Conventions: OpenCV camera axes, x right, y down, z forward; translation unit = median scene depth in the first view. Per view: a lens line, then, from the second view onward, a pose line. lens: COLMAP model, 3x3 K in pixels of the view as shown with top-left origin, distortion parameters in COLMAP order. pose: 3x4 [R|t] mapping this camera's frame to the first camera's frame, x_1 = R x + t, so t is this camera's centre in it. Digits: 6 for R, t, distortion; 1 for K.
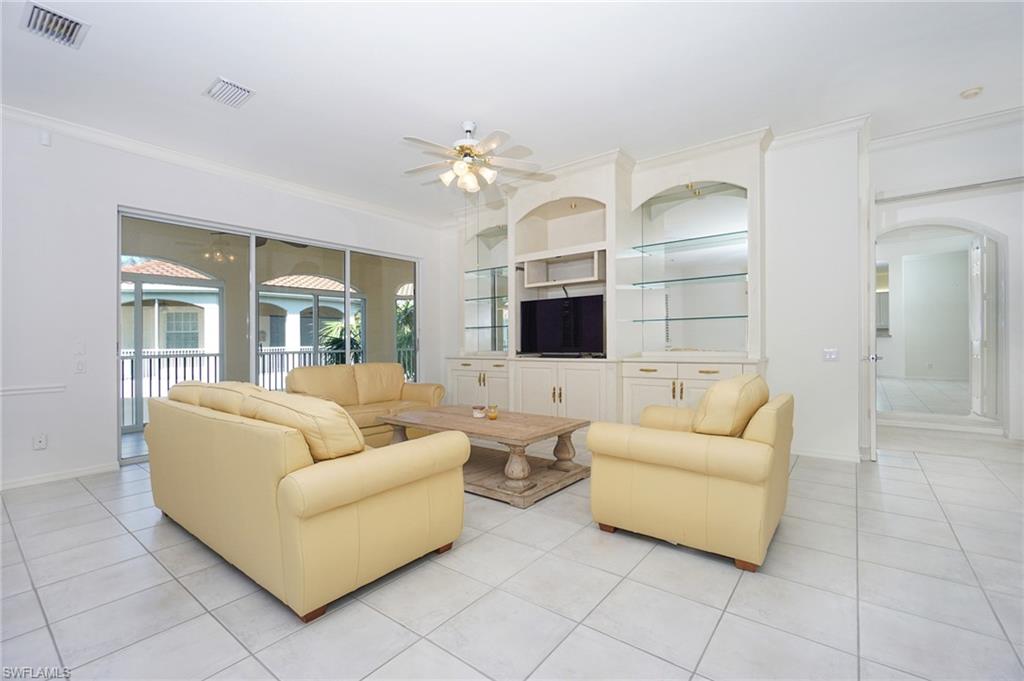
lens RADIAL K [[443.1, 0, 515.4], [0, 443.1, 342.0], [0, 0, 1]] dist [0.000426, -0.000088]
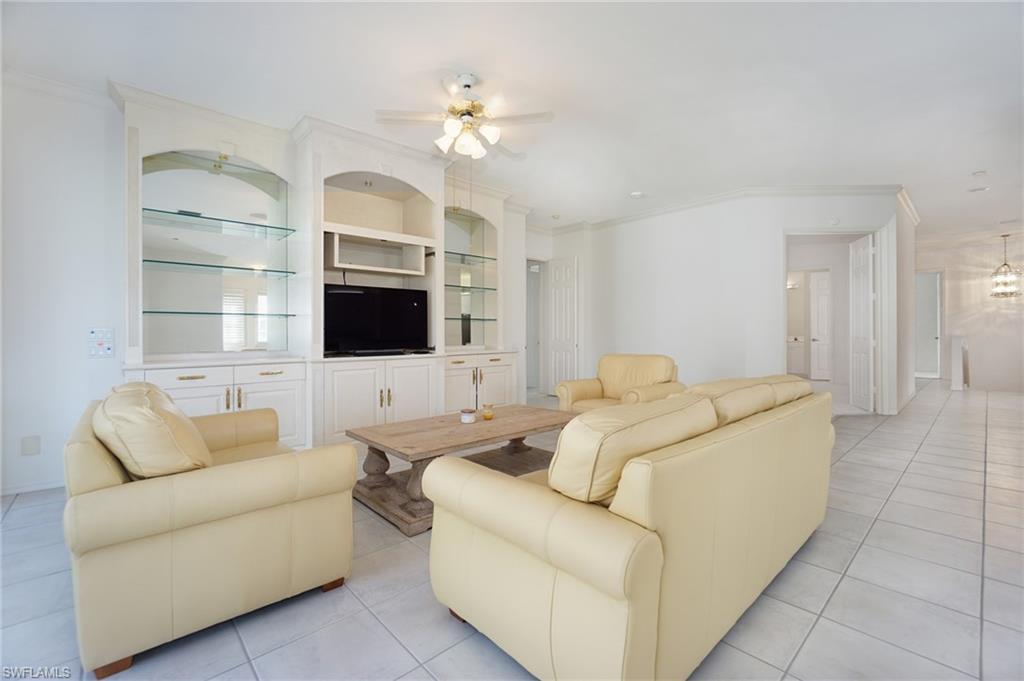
lens RADIAL K [[443.1, 0, 515.9], [0, 443.1, 340.2], [0, 0, 1]] dist [0.000426, -0.000088]
pose [[0.183962, 0.003120, 0.982928, -0.198878], [0.008132, 0.999956, -0.004696, 0.003134], [-0.982900, 0.008857, 0.183929, 0.161623]]
